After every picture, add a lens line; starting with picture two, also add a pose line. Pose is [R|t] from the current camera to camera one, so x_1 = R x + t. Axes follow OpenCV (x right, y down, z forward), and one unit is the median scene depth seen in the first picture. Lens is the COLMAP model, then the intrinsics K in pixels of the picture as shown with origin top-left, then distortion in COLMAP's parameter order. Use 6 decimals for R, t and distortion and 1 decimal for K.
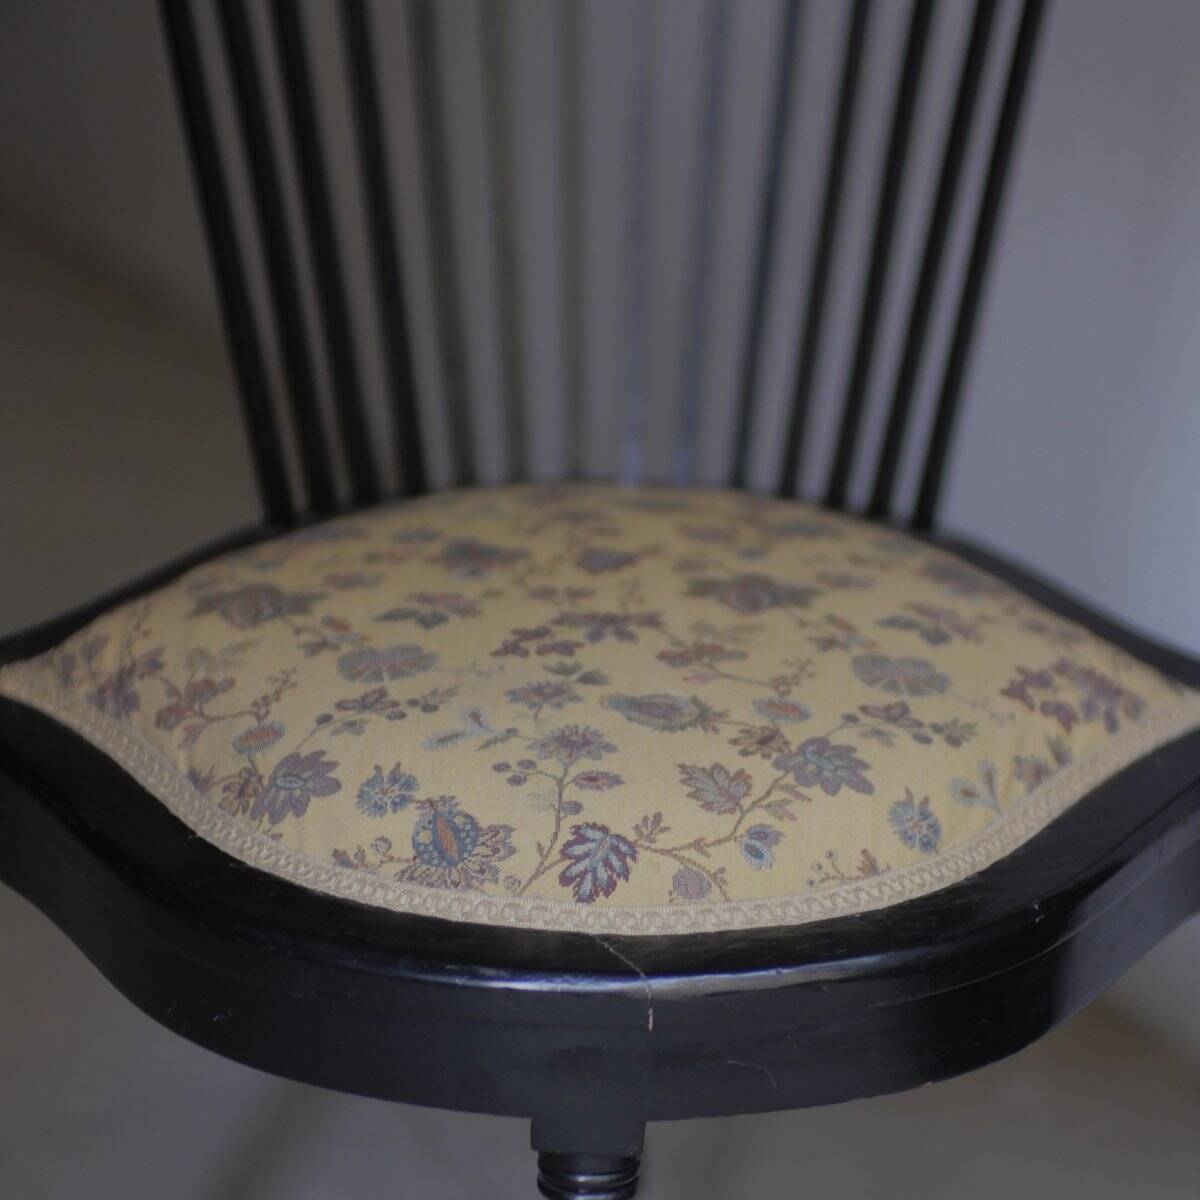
lens RADIAL K [[5001.8, 0, 600.0], [0, 5001.8, 600.0], [0, 0, 1]] dist [-0.011082, 1.010902]
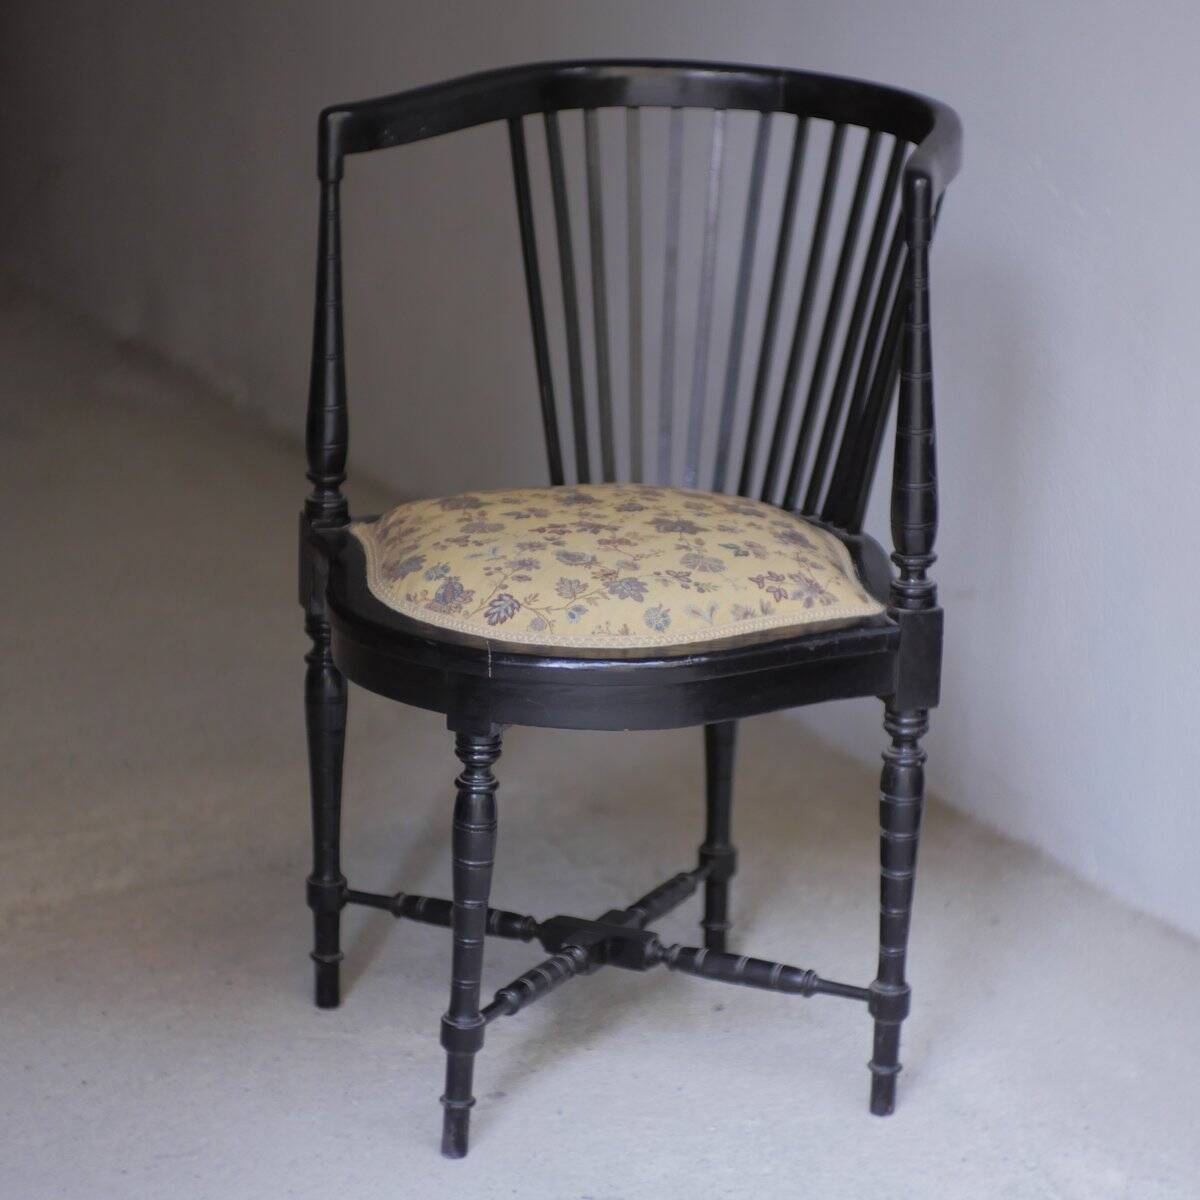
lens RADIAL K [[4936.7, 0, 600.0], [0, 4936.7, 600.0], [0, 0, 1]] dist [0.049680, -1.418533]
pose [[0.911640, 0.124980, -0.391527, 0.848842], [-0.156148, 0.986534, -0.048666, 0.140161], [0.380172, 0.105502, 0.918879, -0.946755]]
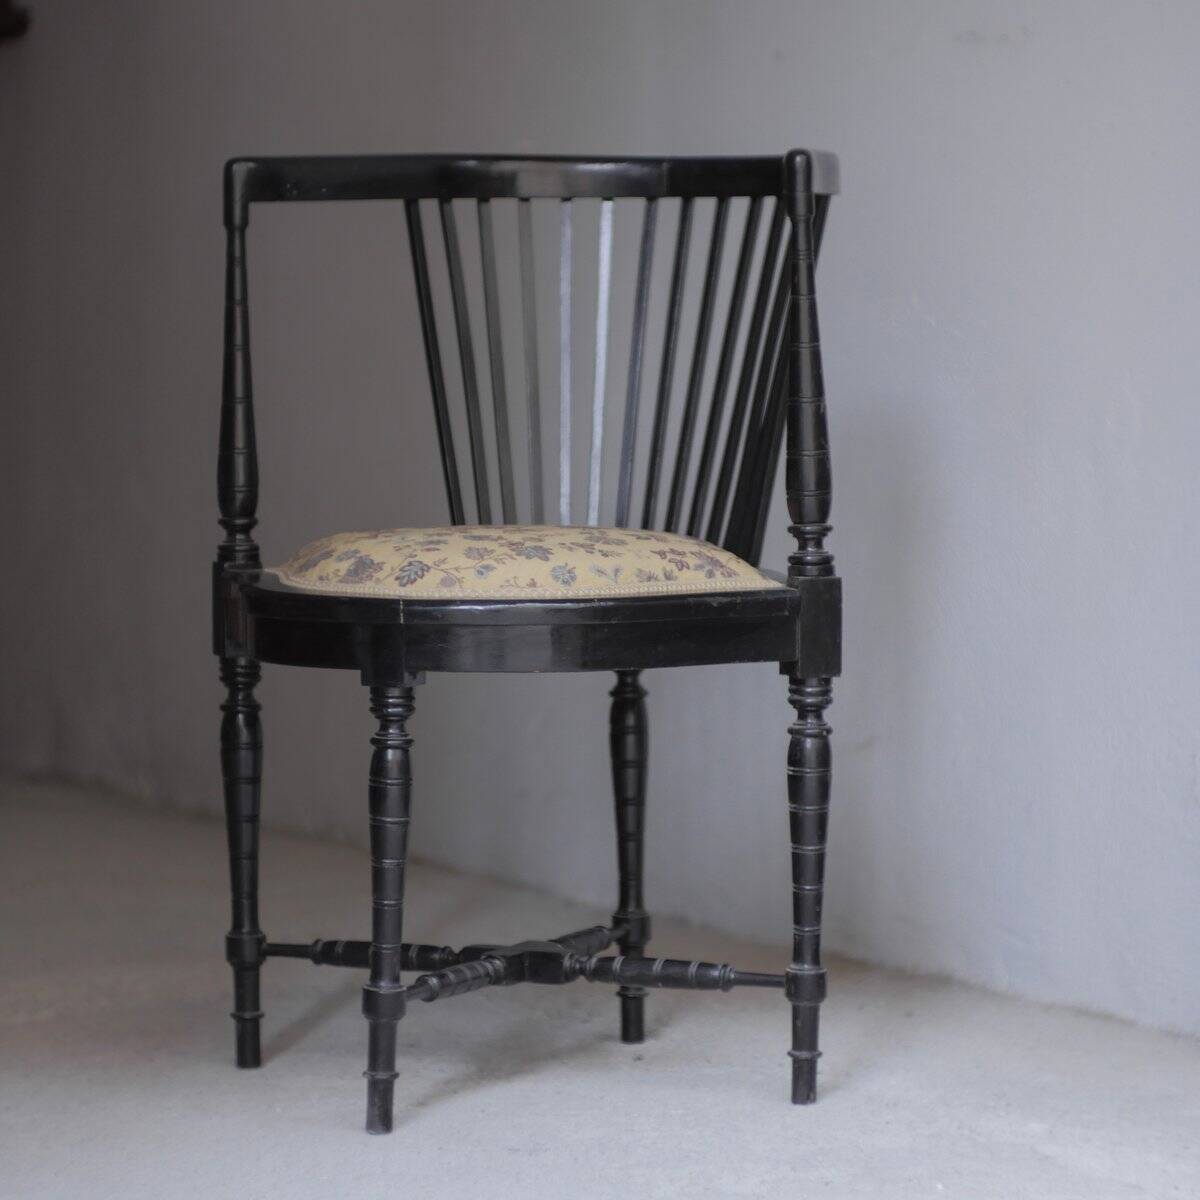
lens RADIAL K [[4936.7, 0, 600.0], [0, 4936.7, 600.0], [0, 0, 1]] dist [0.049680, -1.418533]
pose [[0.922142, 0.011648, -0.386677, 0.898263], [-0.120511, 0.958460, -0.258519, 0.601979], [0.367603, 0.284990, 0.885239, -0.908486]]
